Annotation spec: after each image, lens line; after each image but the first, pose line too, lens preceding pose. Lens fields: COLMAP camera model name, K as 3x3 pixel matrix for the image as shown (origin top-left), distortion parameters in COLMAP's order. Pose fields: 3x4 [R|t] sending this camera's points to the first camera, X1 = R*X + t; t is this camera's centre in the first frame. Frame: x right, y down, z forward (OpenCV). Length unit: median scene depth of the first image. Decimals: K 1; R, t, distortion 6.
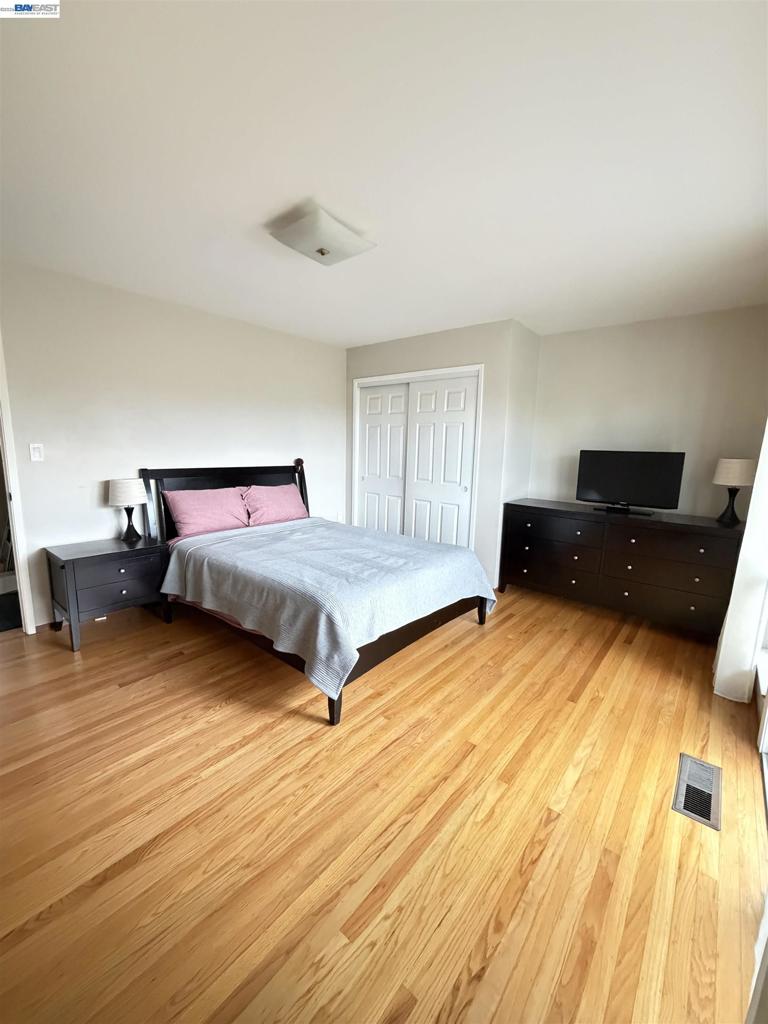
lens RADIAL K [[407.2, 0, 381.0], [0, 407.2, 511.0], [0, 0, 1]] dist [-0.000279, 0.000248]
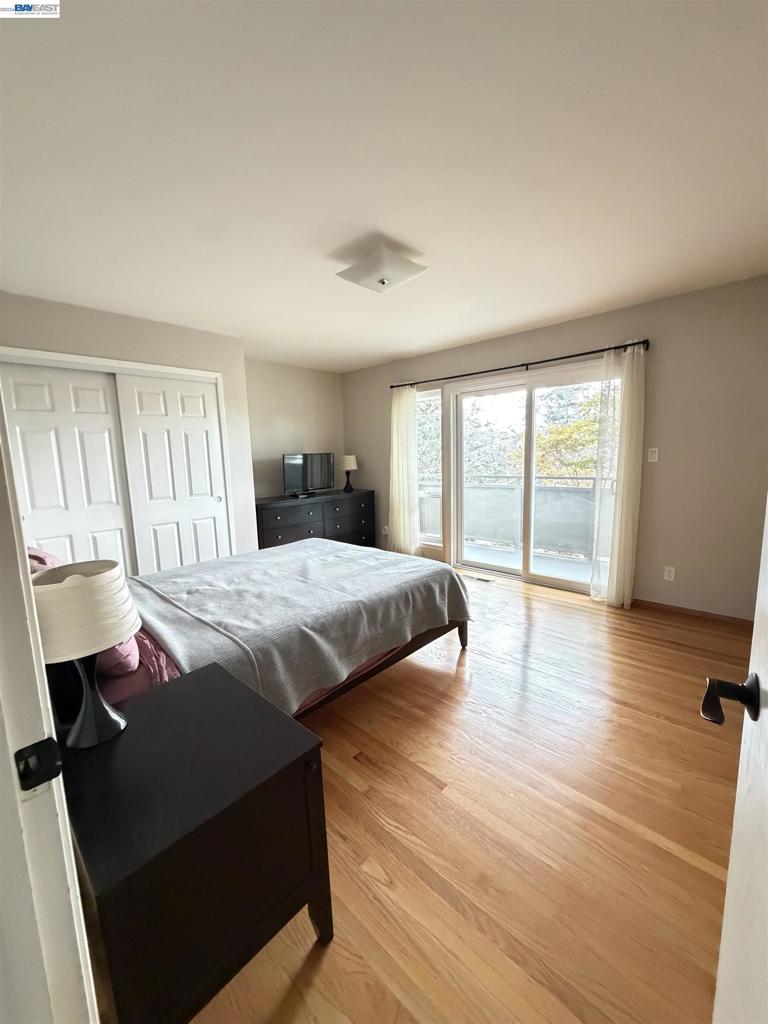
lens RADIAL K [[407.2, 0, 381.0], [0, 407.2, 511.0], [0, 0, 1]] dist [-0.000279, 0.000248]
pose [[0.056423, -0.167926, 0.984184, -1.011320], [0.189411, 0.969653, 0.154587, -0.143001], [-0.980275, 0.177693, 0.086518, 0.757764]]
